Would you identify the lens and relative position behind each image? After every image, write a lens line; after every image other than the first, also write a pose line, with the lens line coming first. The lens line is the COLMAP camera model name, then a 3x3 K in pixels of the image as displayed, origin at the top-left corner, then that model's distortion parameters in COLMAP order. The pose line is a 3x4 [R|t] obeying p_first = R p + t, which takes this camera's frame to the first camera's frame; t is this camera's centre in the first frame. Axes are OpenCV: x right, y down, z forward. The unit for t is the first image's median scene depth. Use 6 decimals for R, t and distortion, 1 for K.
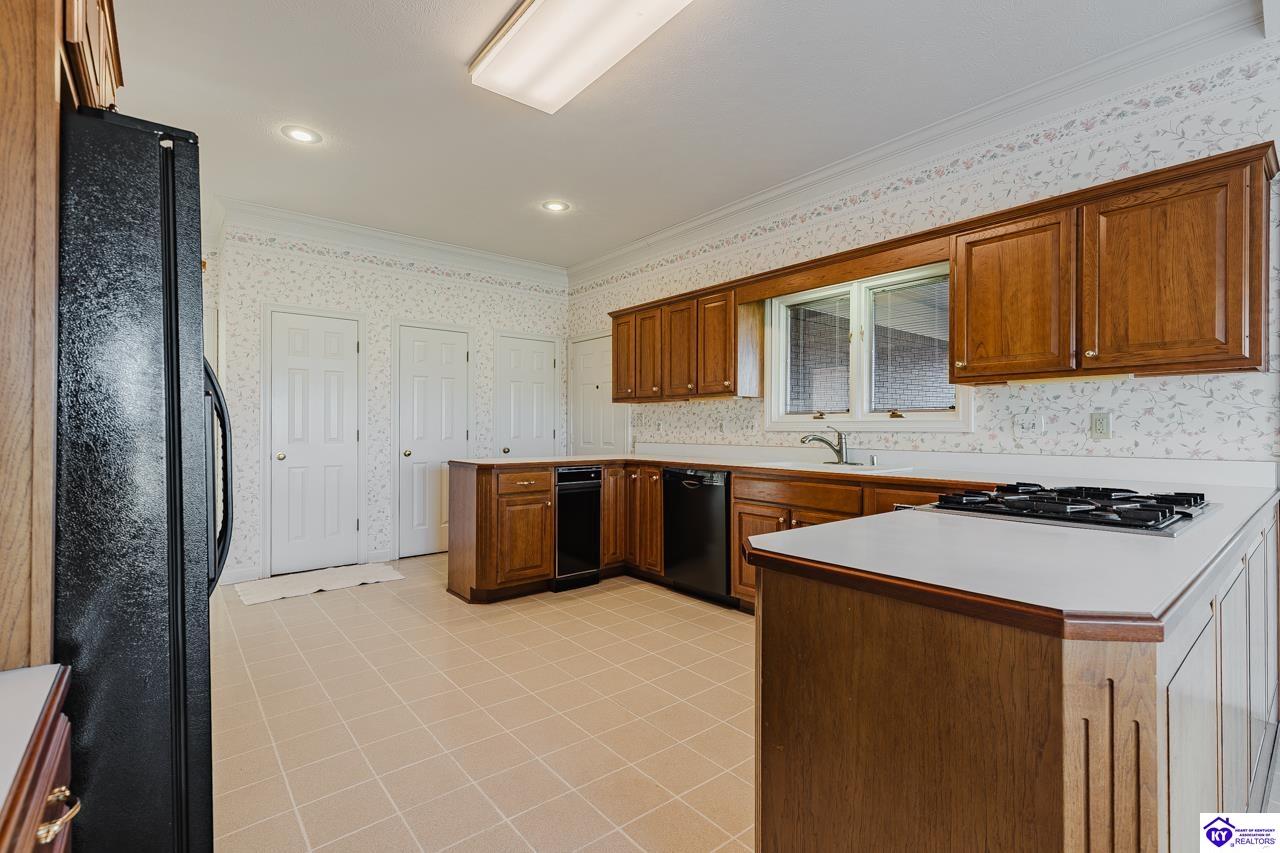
lens RADIAL K [[574.6, 0, 631.7], [0, 574.6, 432.0], [0, 0, 1]] dist [0.000951, -0.000272]
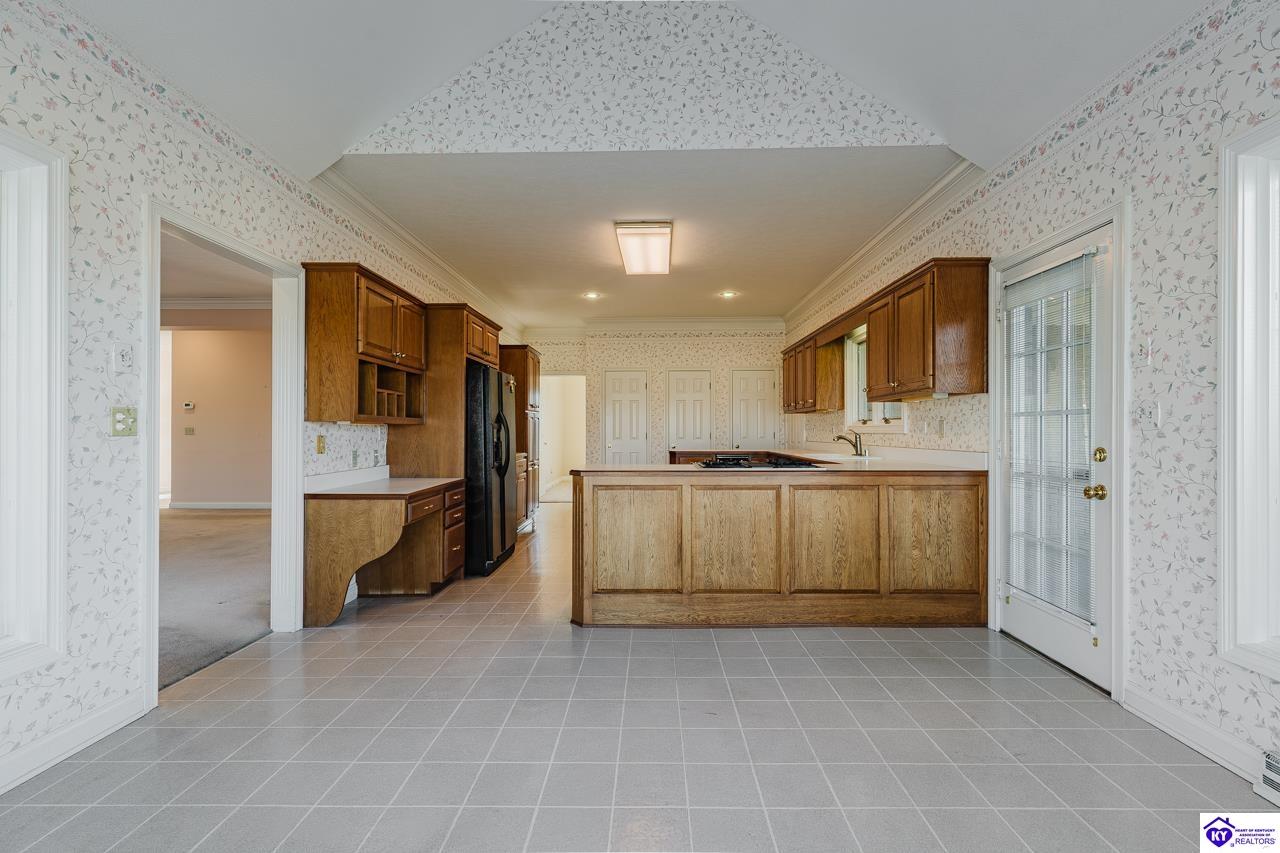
lens RADIAL K [[574.6, 0, 642.3], [0, 574.6, 429.9], [0, 0, 1]] dist [0.000951, -0.000272]
pose [[0.743327, -0.002331, -0.668924, 0.736123], [-0.001962, 0.999982, -0.005665, 0.000572], [0.668925, 0.005523, 0.743309, -0.350984]]
